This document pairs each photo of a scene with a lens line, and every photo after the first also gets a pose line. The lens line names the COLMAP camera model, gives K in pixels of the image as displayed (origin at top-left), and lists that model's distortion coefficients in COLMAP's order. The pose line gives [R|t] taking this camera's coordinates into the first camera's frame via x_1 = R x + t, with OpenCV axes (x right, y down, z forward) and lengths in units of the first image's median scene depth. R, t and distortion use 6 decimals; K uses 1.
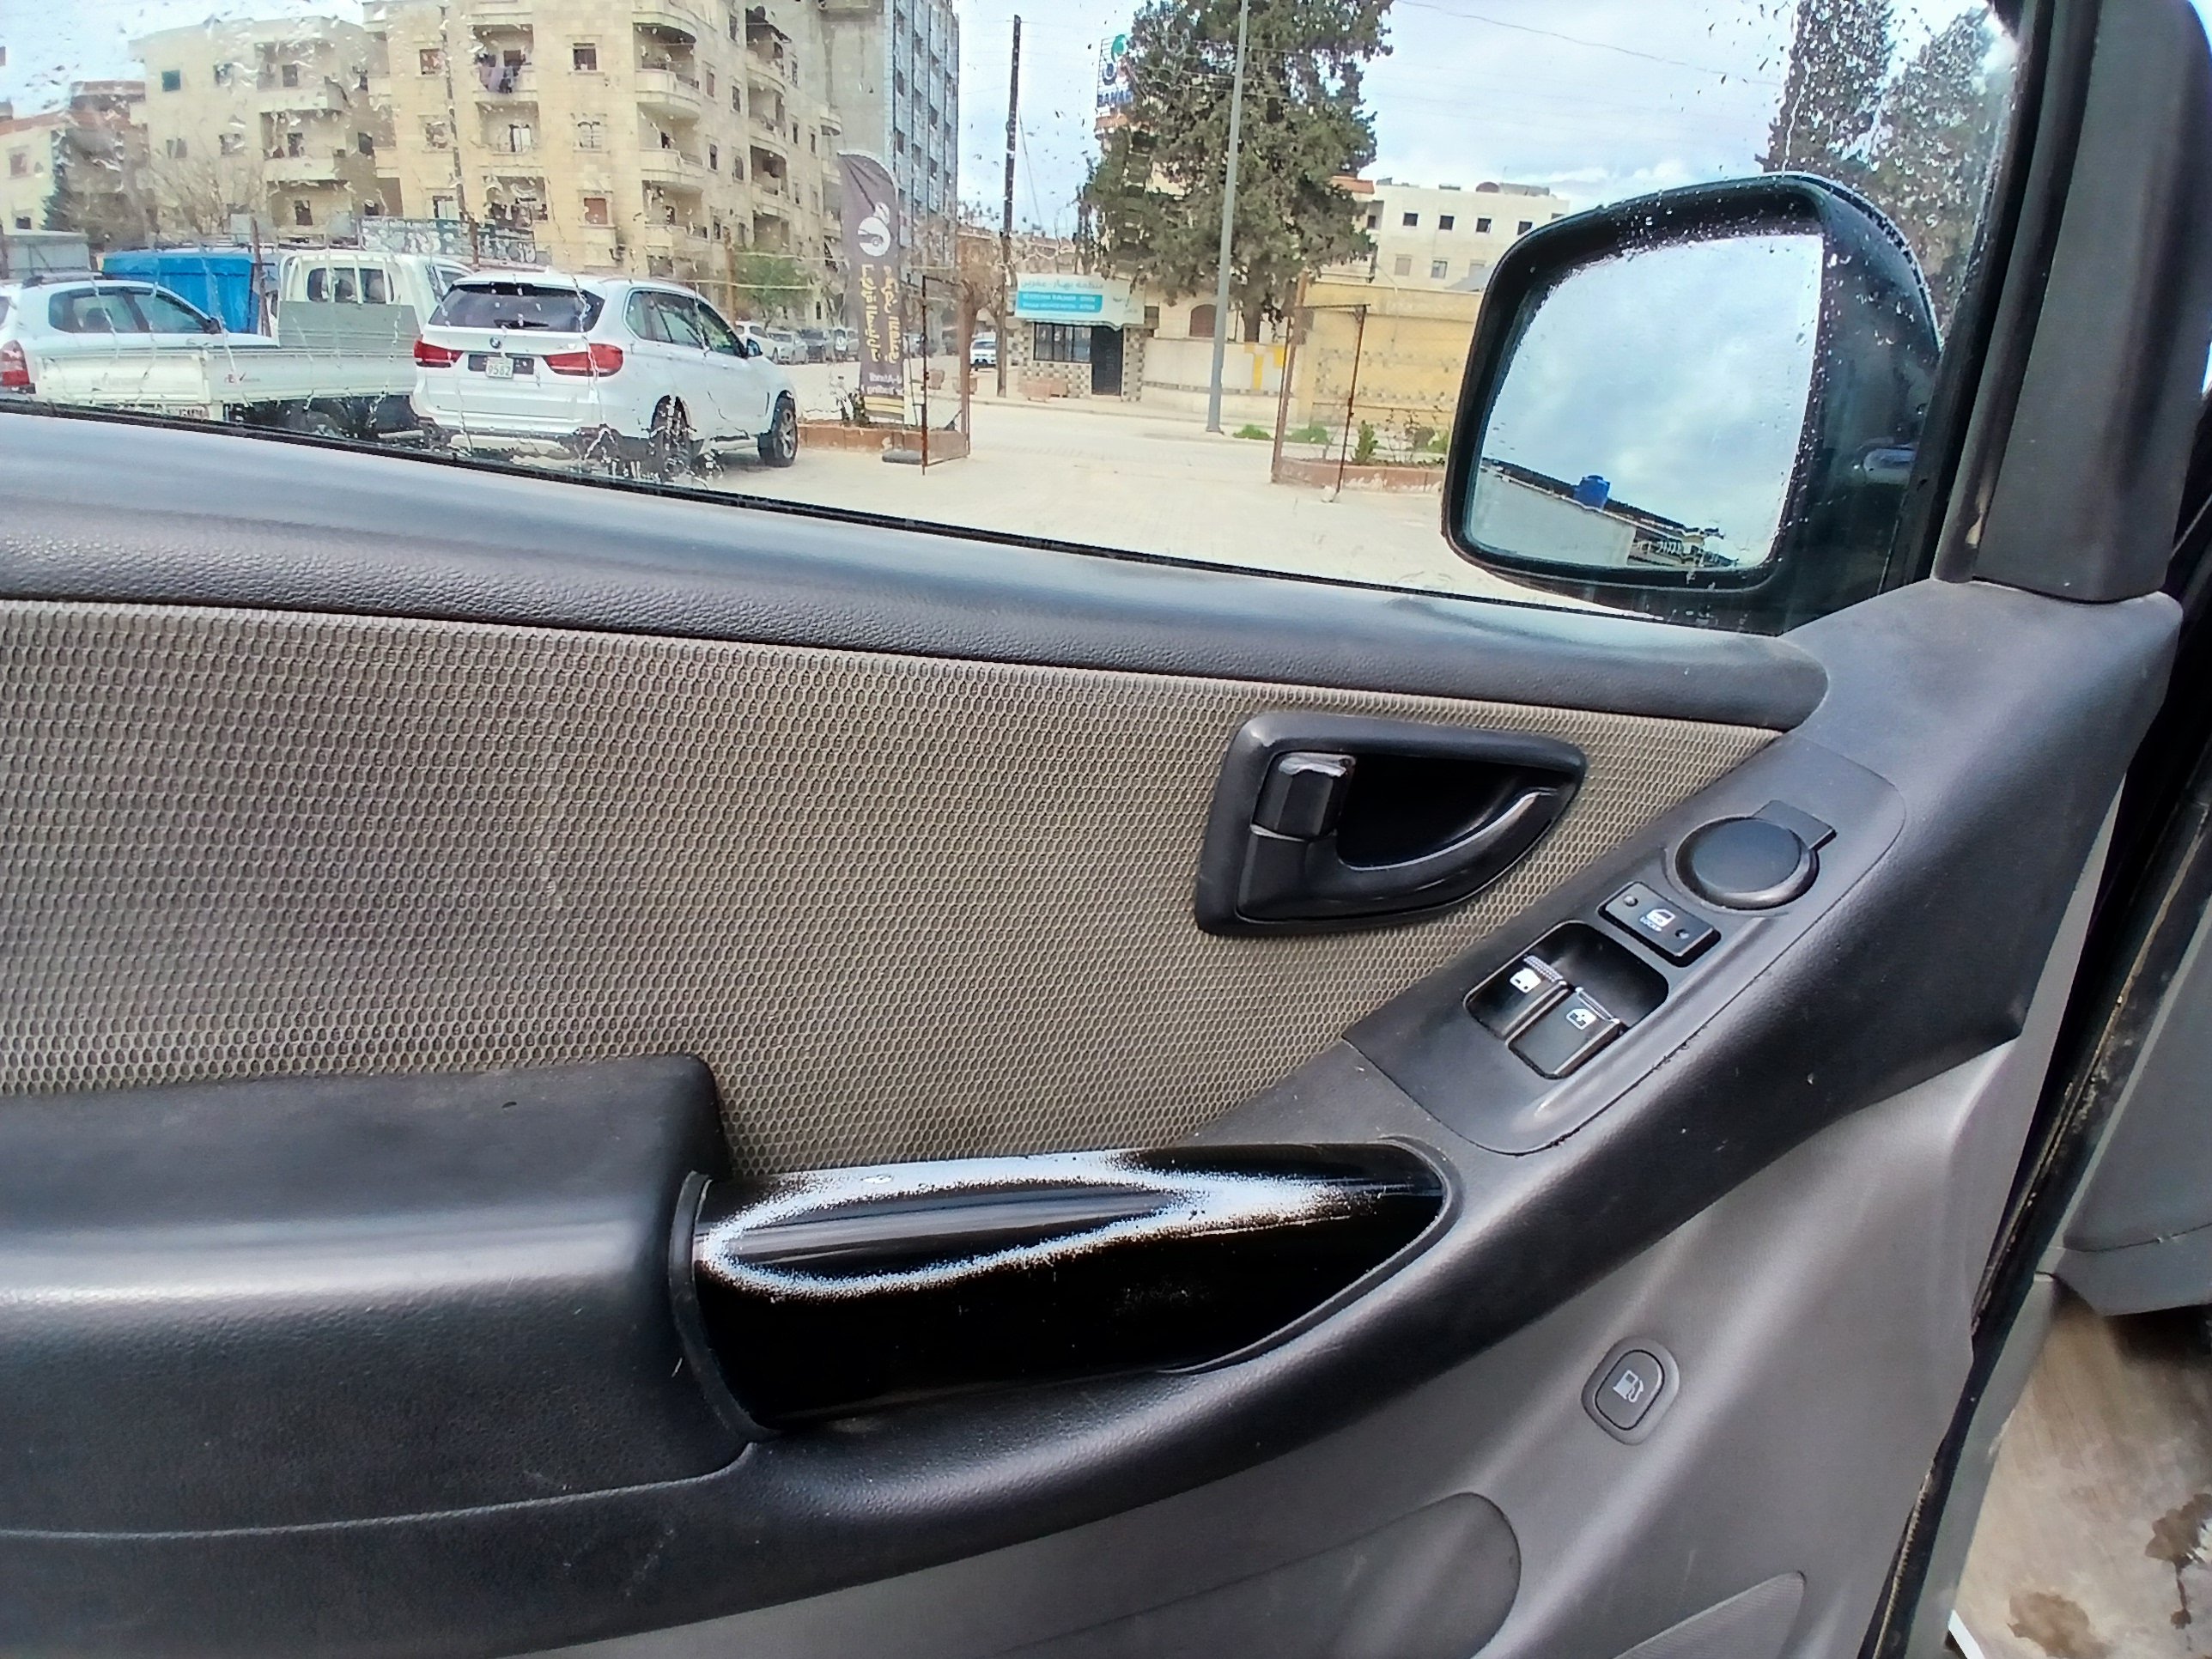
lens RADIAL K [[1091.7, 0, 1091.3], [0, 1091.7, 848.5], [0, 0, 1]] dist [-0.001432, -0.044463]
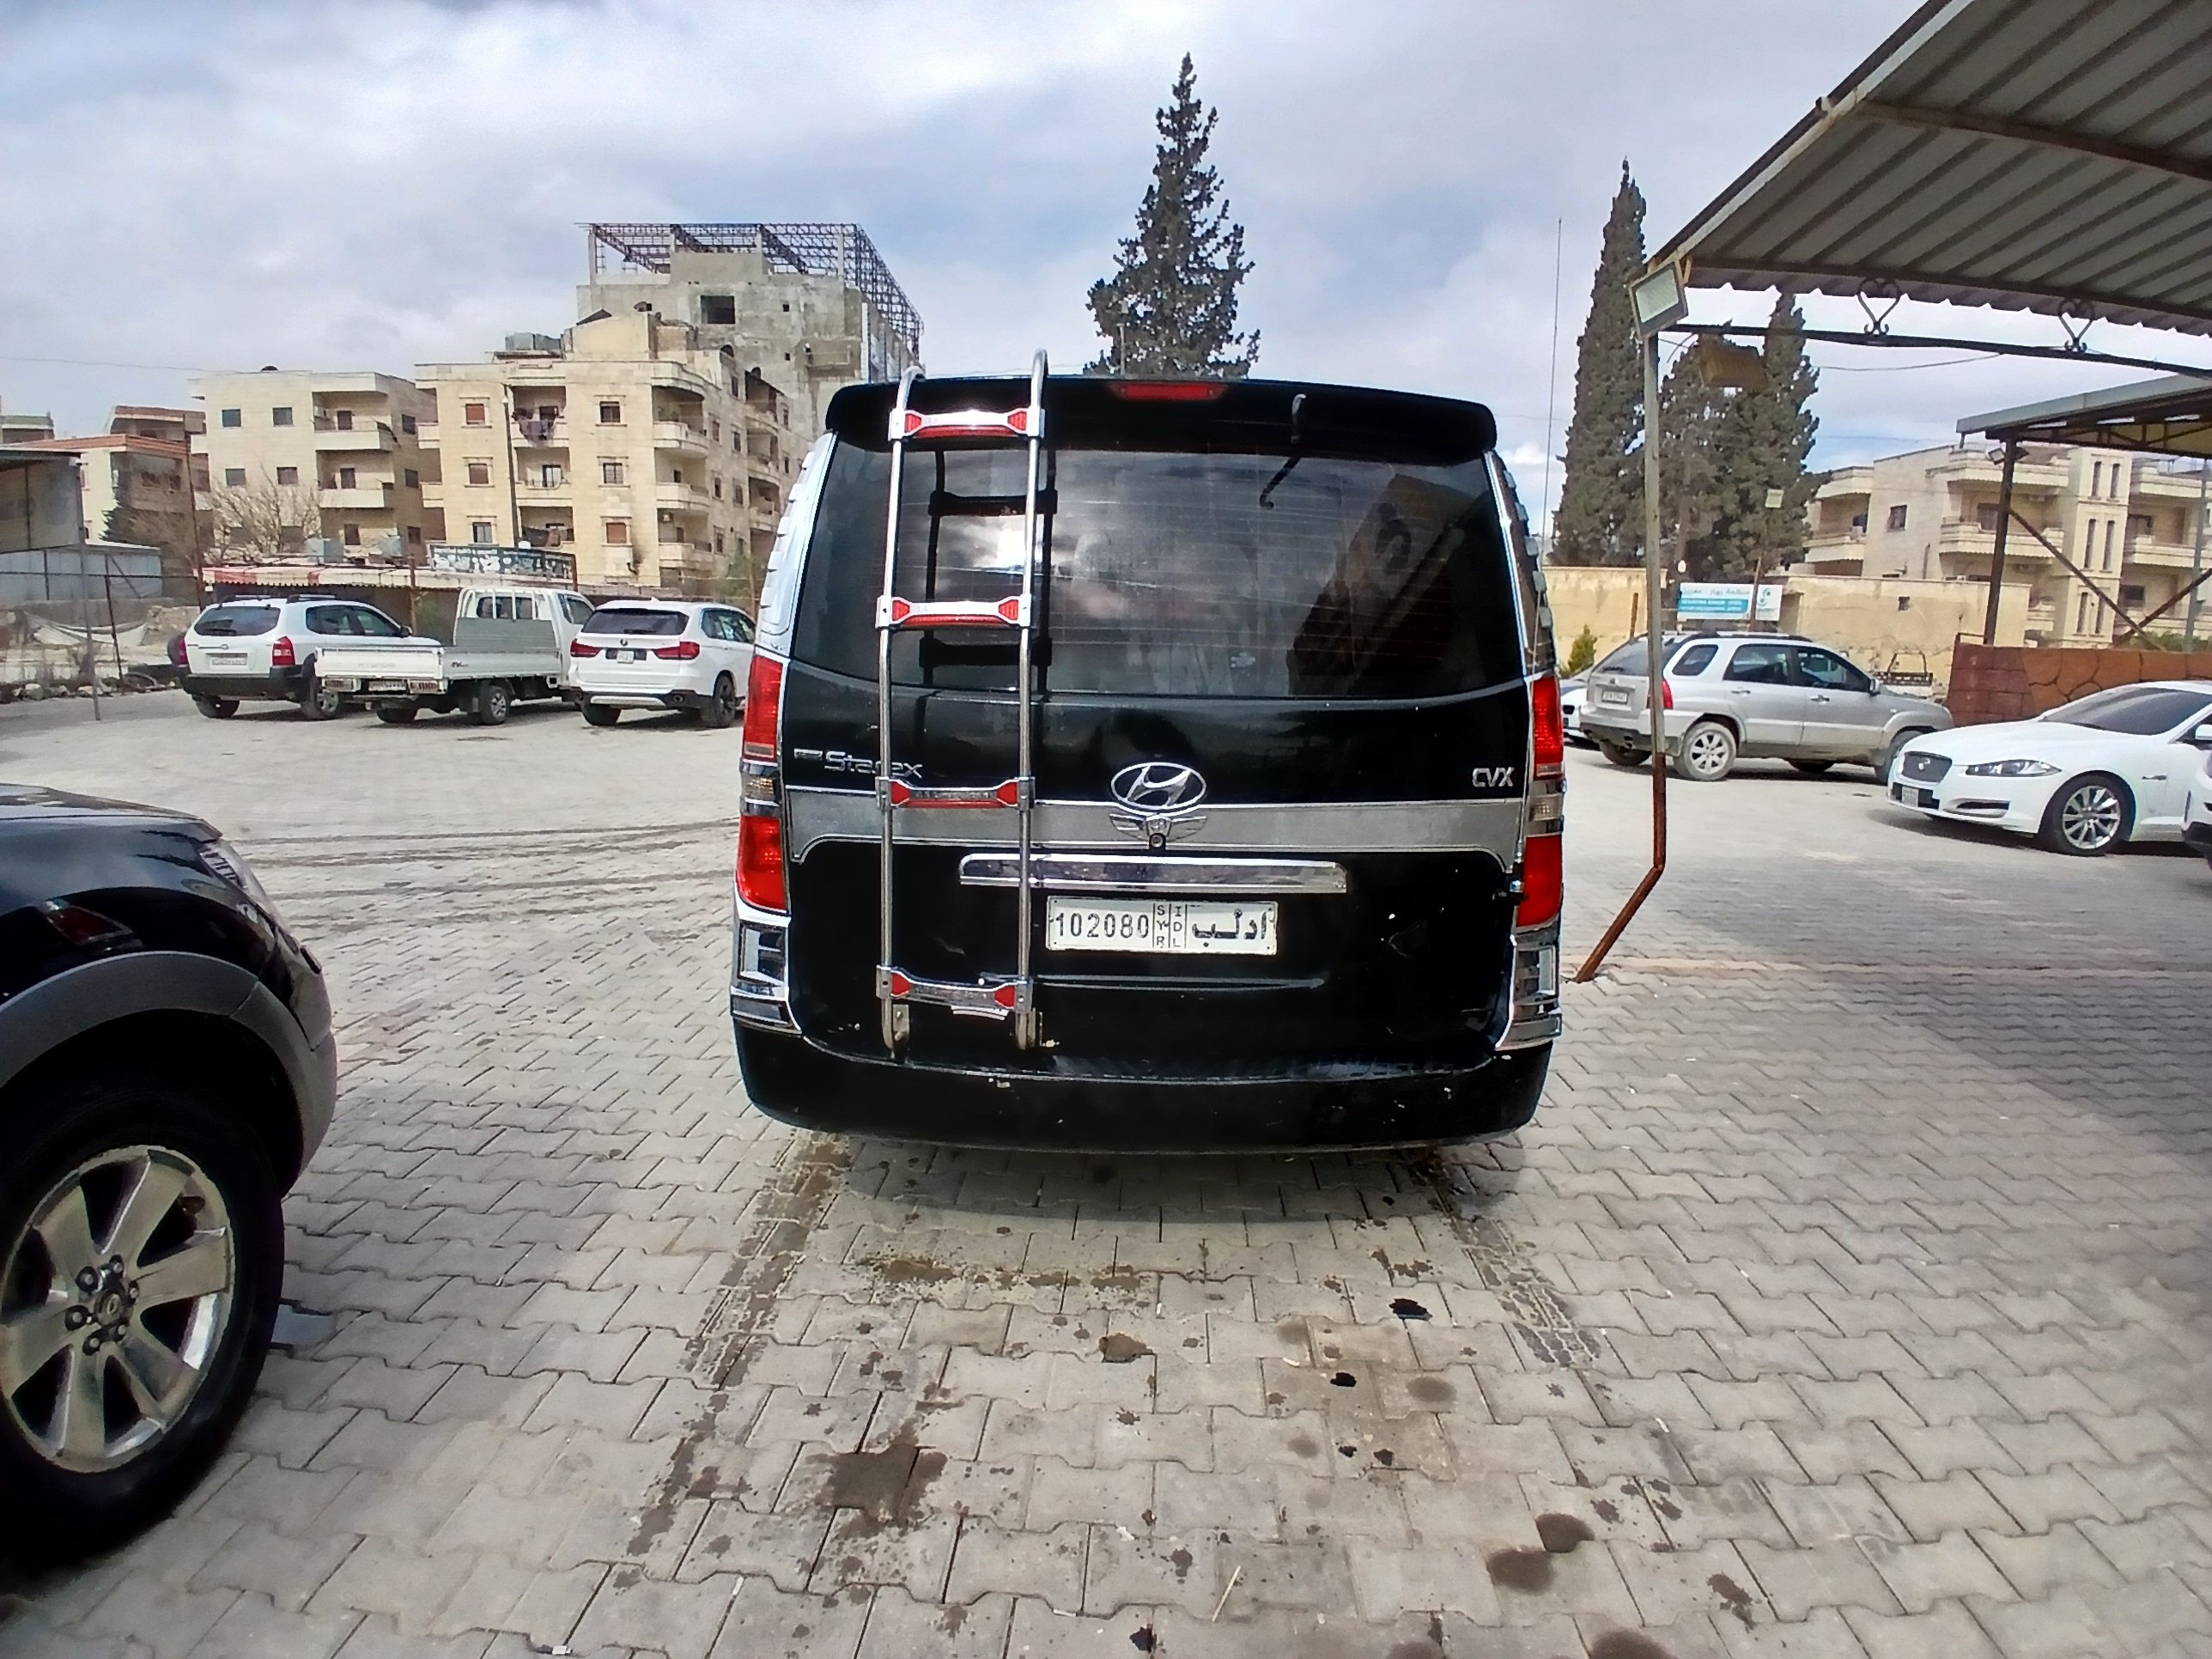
lens RADIAL K [[1109.4, 0, 1106.0], [0, 1109.4, 829.5], [0, 0, 1]] dist [0.002157, -0.045811]
pose [[0.998346, -0.048180, 0.031384, 0.026445], [0.054398, 0.968241, -0.244030, 0.057429], [-0.018630, 0.245333, 0.969260, -0.128800]]
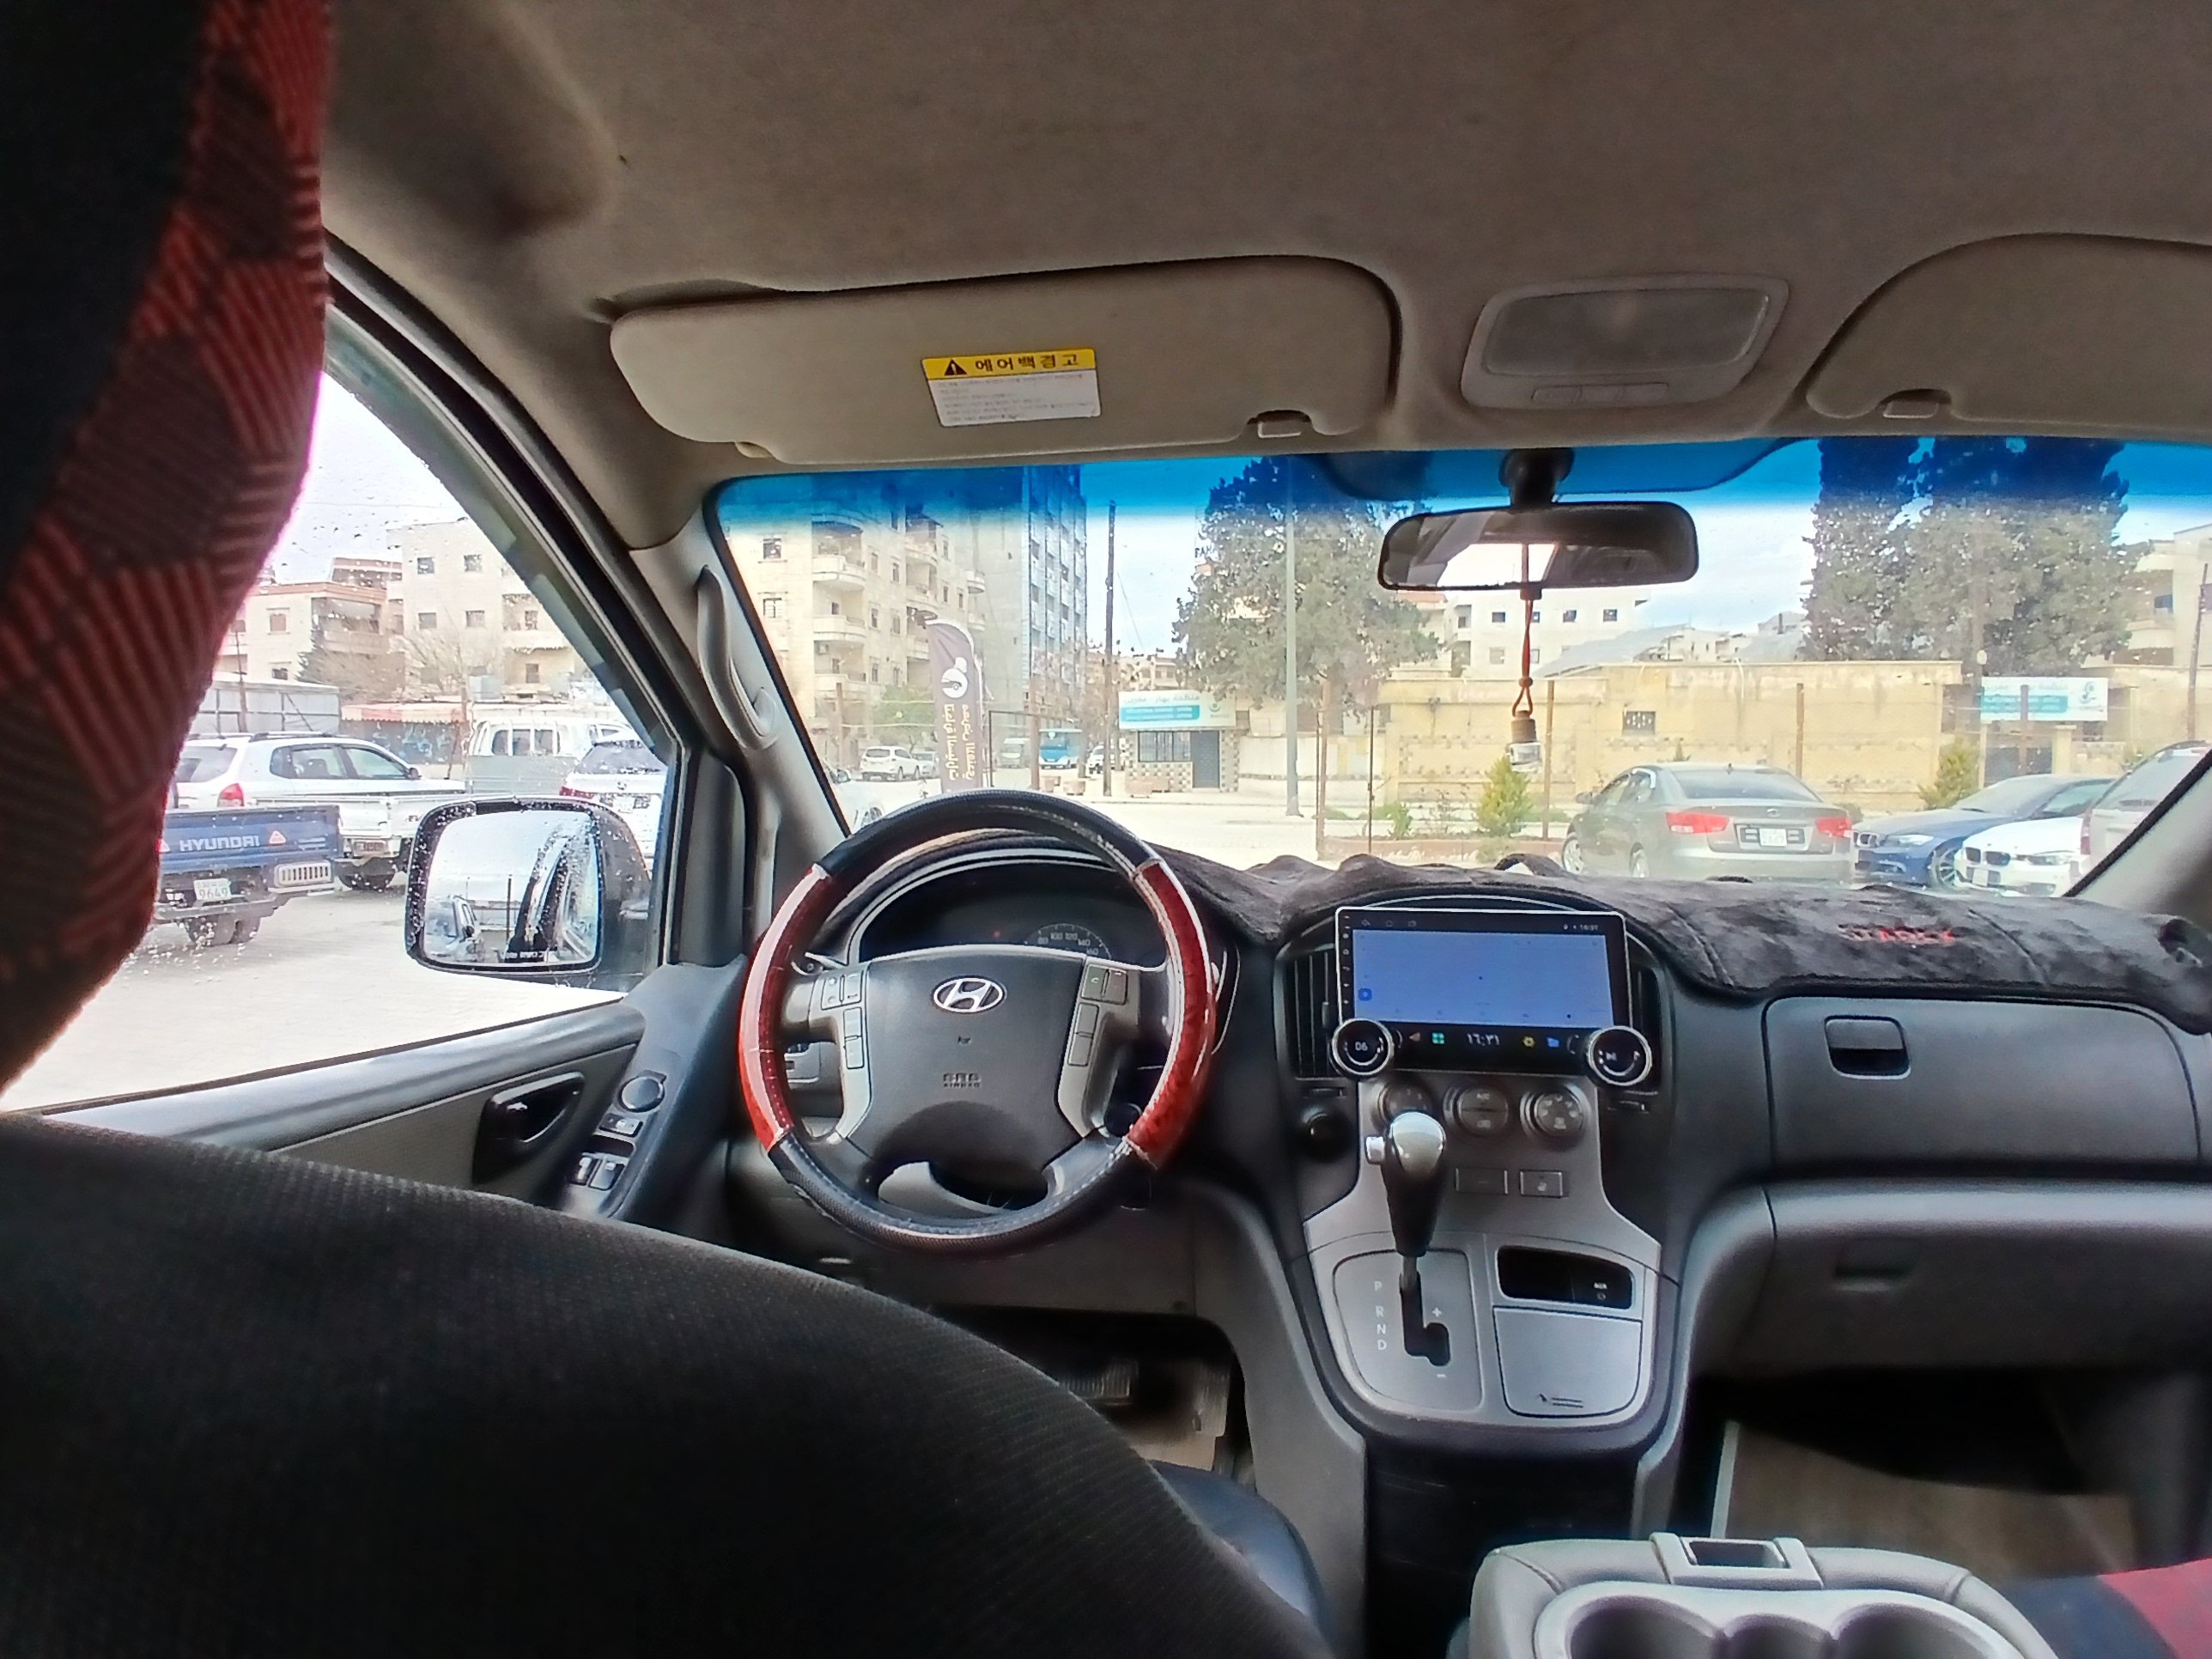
lens RADIAL K [[1099.6, 0, 1080.2], [0, 1099.6, 831.9], [0, 0, 1]] dist [0.009839, -0.043076]
pose [[0.989582, -0.055229, -0.132954, 0.028277], [0.005493, 0.937303, -0.348471, 0.004530], [0.143864, 0.344111, 0.927842, -0.015793]]
